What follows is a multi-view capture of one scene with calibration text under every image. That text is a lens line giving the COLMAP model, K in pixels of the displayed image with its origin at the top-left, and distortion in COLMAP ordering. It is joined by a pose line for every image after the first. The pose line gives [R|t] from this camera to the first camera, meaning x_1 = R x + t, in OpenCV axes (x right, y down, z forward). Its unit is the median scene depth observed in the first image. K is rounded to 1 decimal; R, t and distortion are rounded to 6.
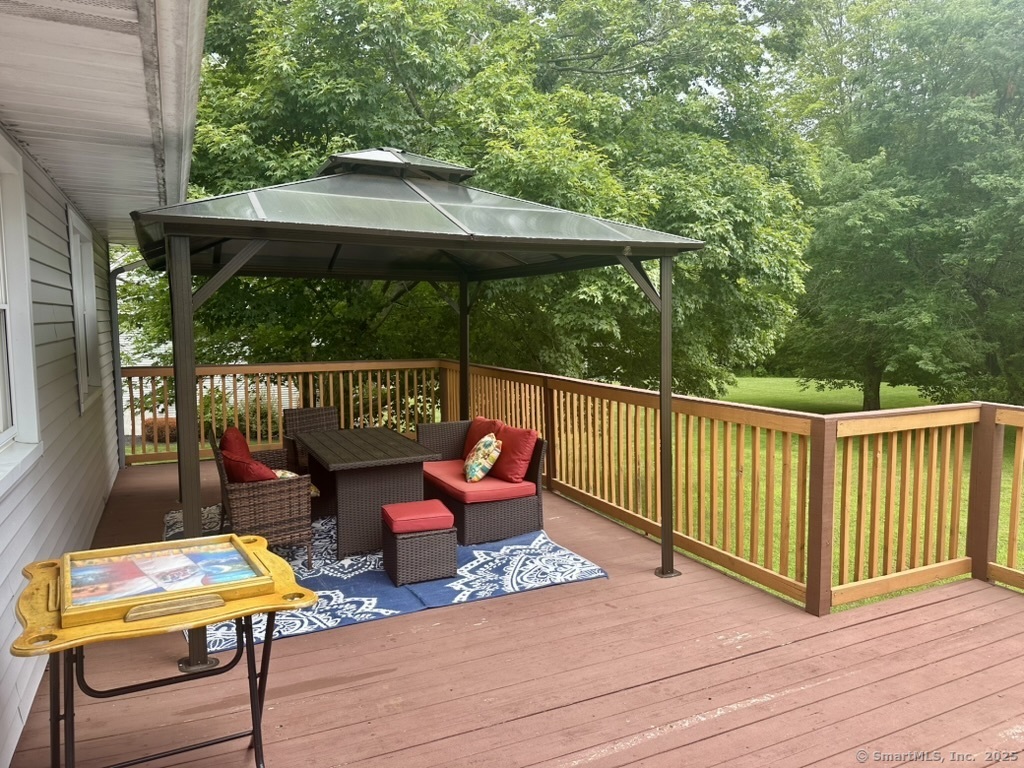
lens RADIAL K [[729.3, 0, 517.1], [0, 729.3, 385.5], [0, 0, 1]] dist [0.014659, -0.008454]
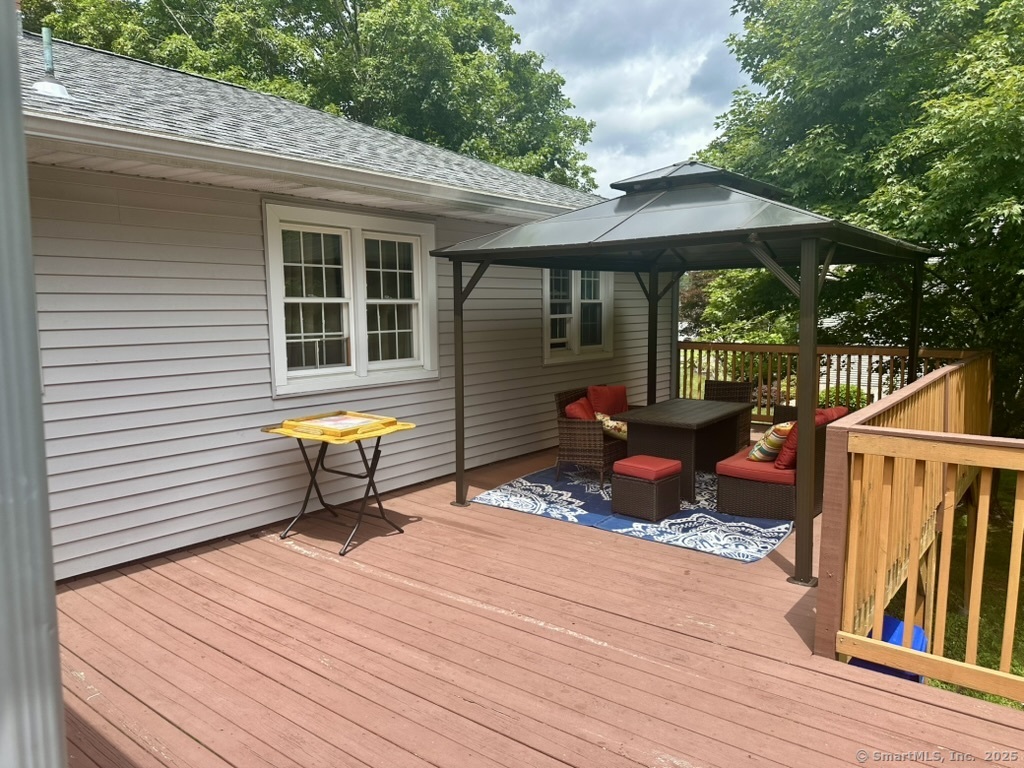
lens RADIAL K [[729.3, 0, 519.3], [0, 729.3, 380.8], [0, 0, 1]] dist [0.014659, -0.008454]
pose [[0.447000, 0.109148, -0.887850, 0.923911], [-0.087580, 0.993100, 0.077993, -0.050881], [0.890236, 0.042895, 0.453475, 0.244145]]
